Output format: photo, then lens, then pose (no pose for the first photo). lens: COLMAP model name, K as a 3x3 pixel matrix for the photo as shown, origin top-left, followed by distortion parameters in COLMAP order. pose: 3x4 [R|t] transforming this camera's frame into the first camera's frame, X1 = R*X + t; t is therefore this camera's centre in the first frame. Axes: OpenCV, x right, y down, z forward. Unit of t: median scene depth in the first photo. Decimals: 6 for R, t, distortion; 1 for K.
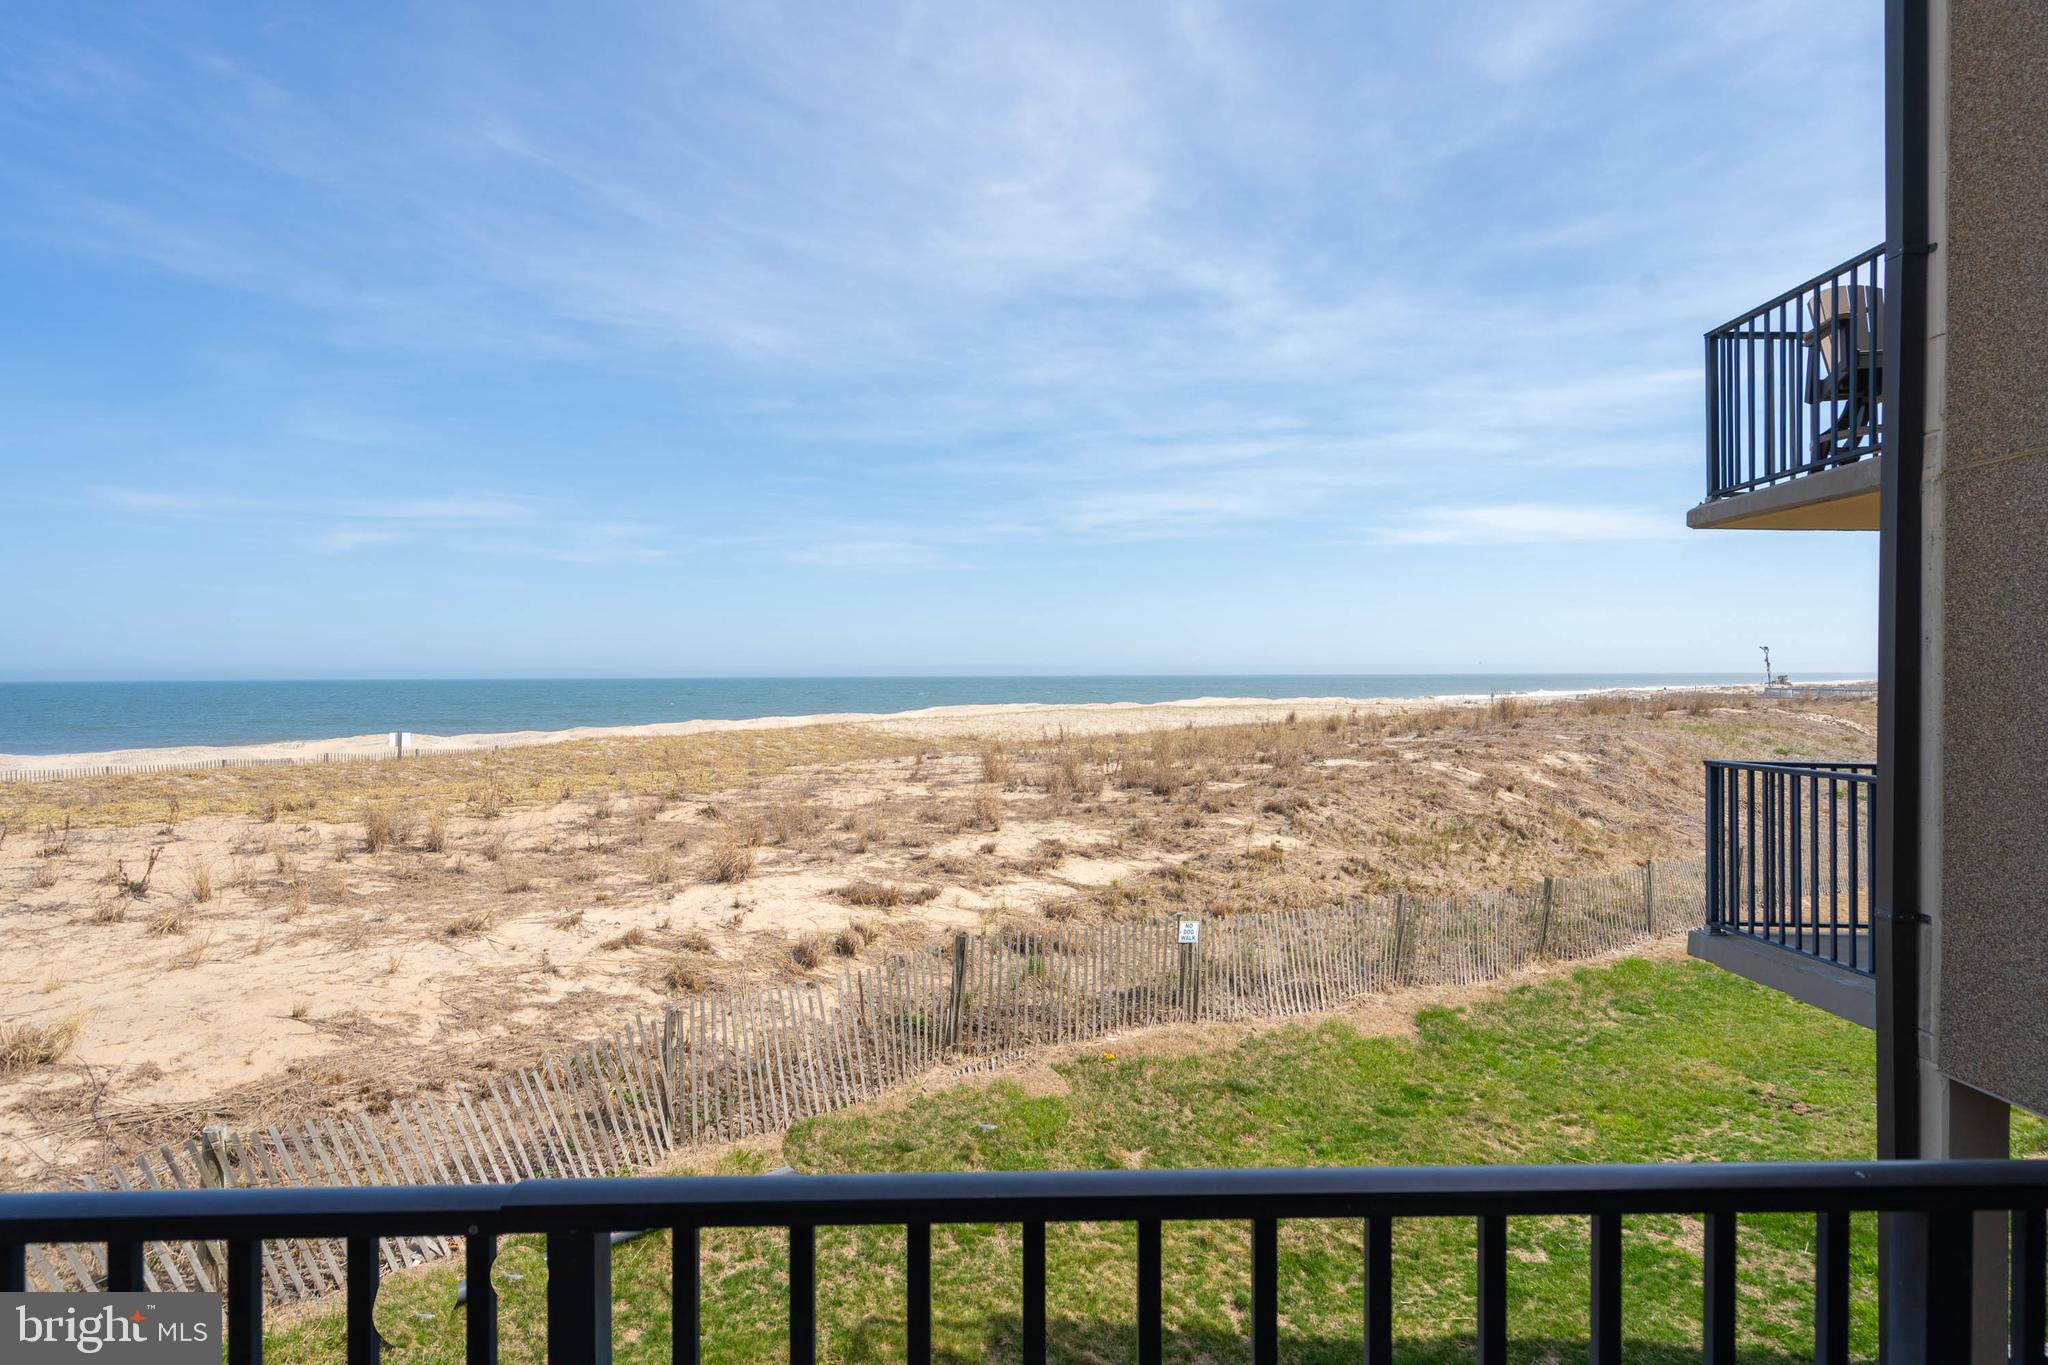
lens RADIAL K [[1101.7, 0, 1027.1], [0, 1101.7, 685.2], [0, 0, 1]] dist [0.001270, 0.001147]
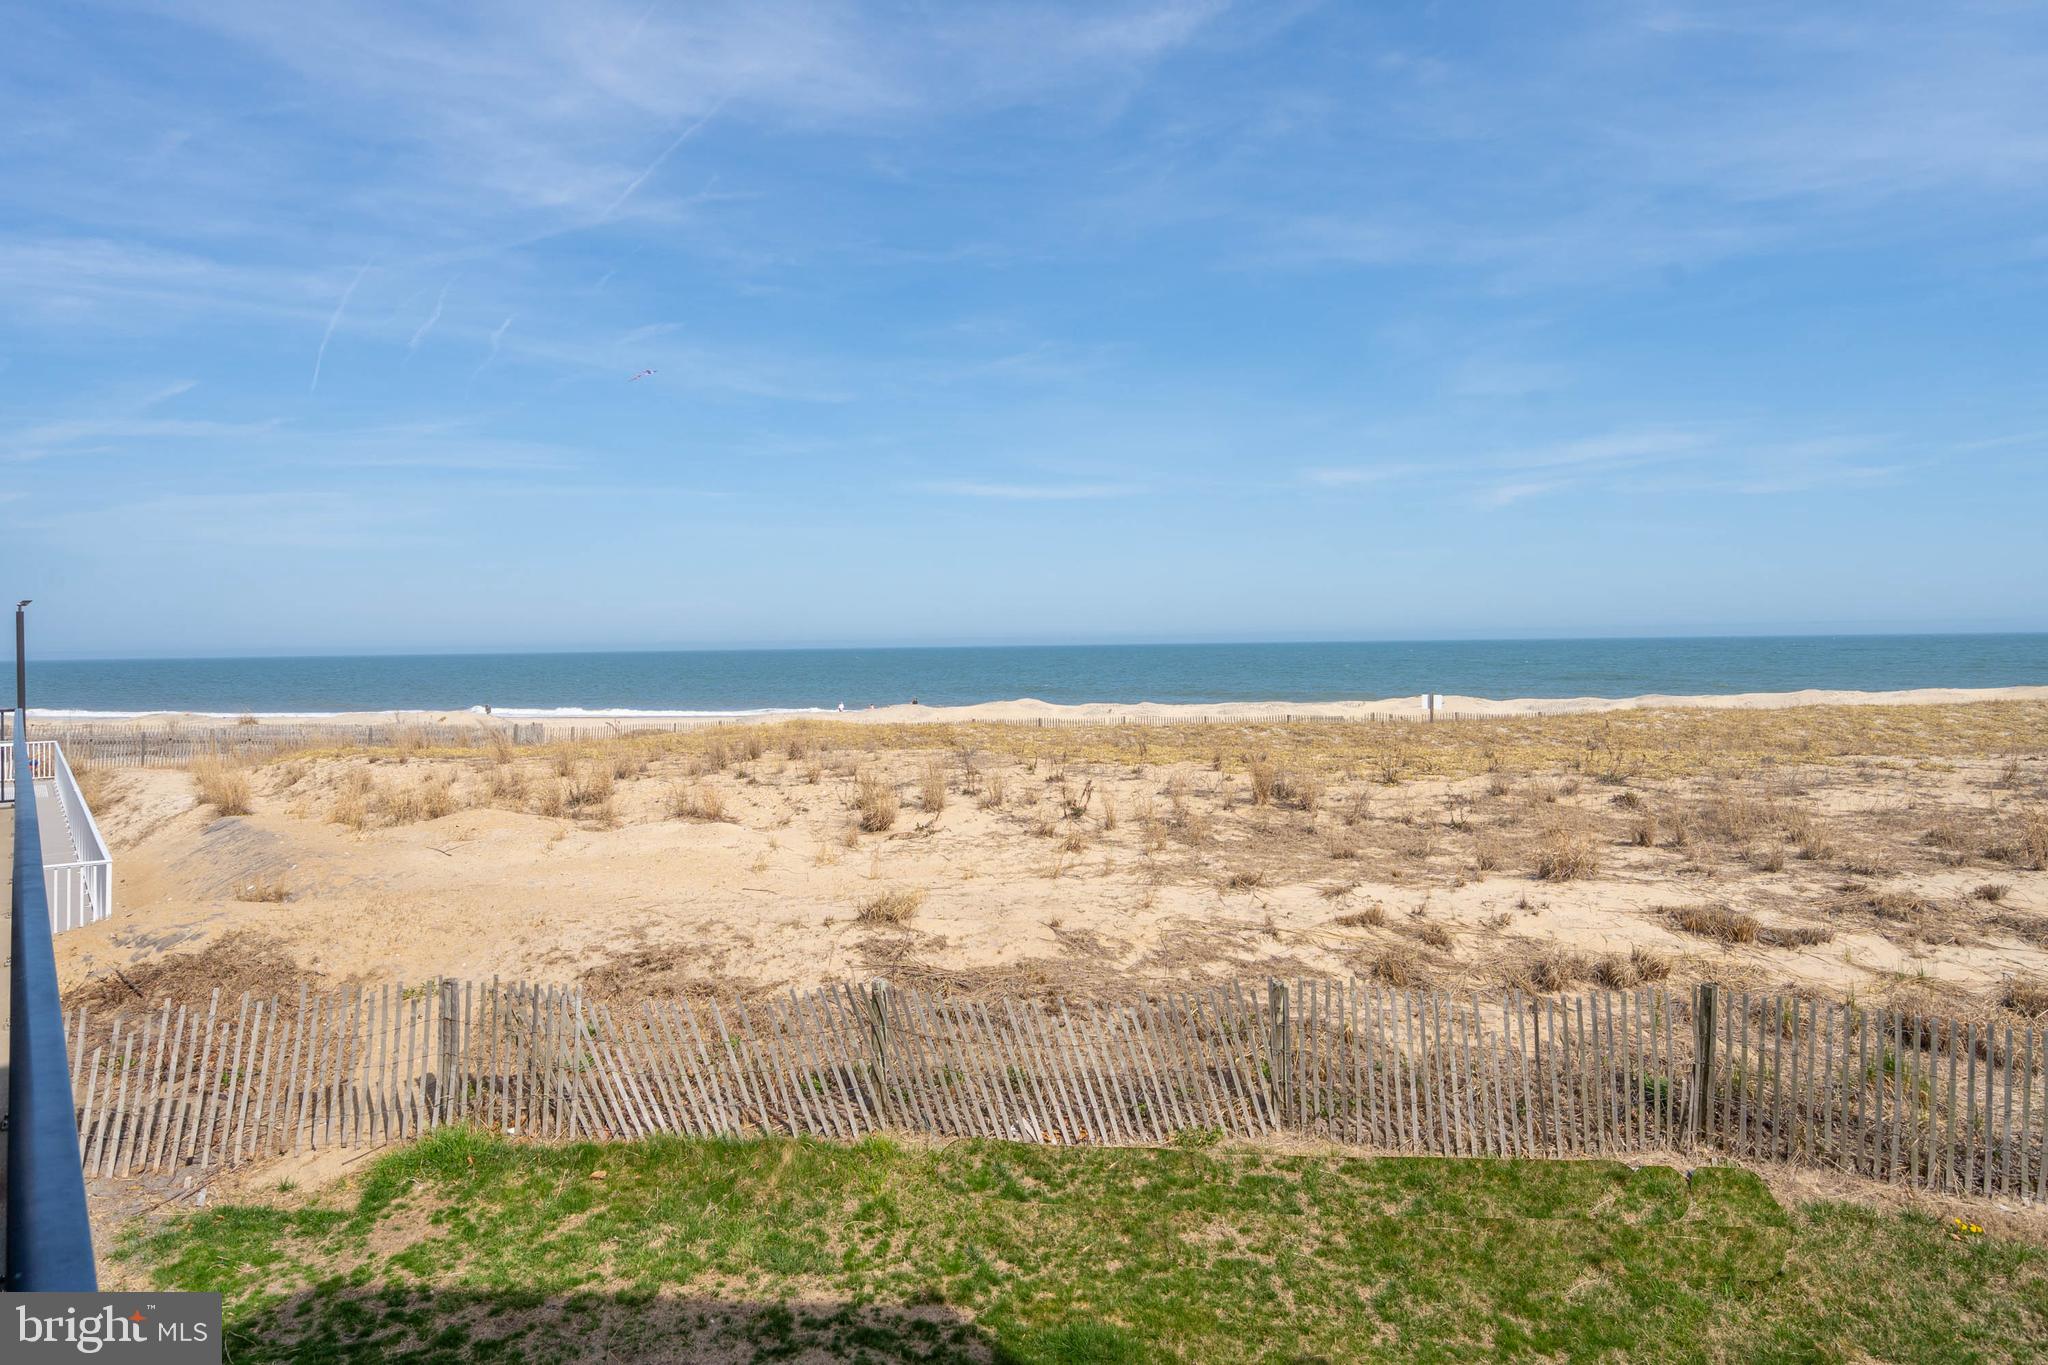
lens RADIAL K [[1269.3, 0, 1010.9], [0, 1269.3, 653.2], [0, 0, 1]] dist [0.000805, -0.002046]
pose [[0.599613, 0.002619, -0.800286, 0.266387], [0.002725, 0.999982, 0.005314, -0.000461], [0.800286, -0.005367, 0.599595, 0.095164]]
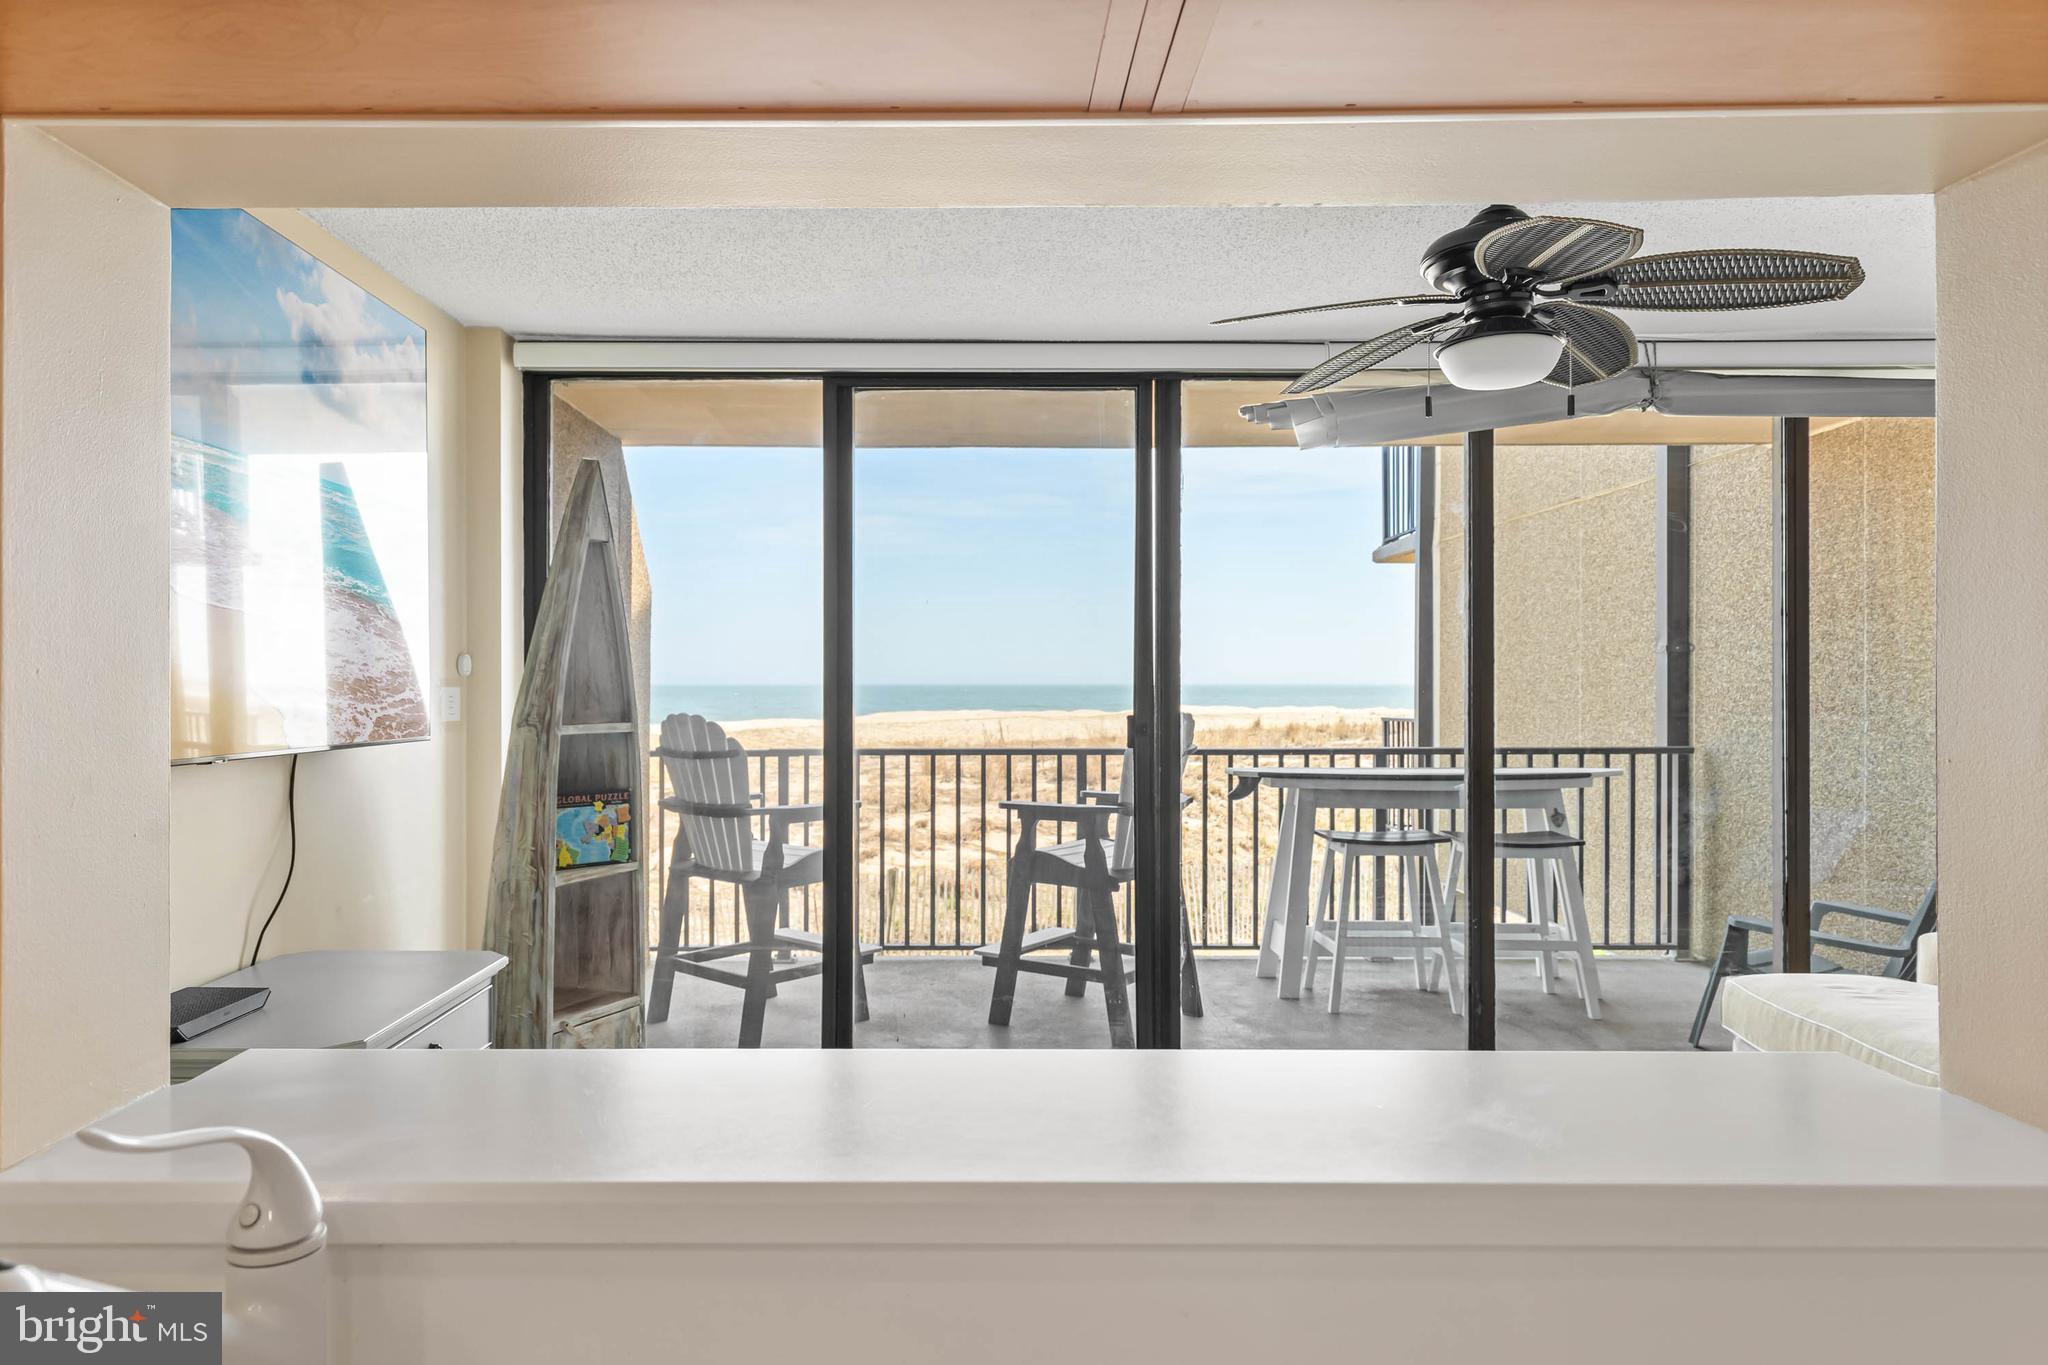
lens RADIAL K [[1292.8, 0, 957.2], [0, 1292.8, 683.7], [0, 0, 1]] dist [0.008385, 0.002005]
pose [[0.999668, 0.004806, -0.025311, 0.040269], [-0.005040, 0.999945, -0.009155, 0.020602], [0.025265, 0.009280, 0.999638, -0.389004]]
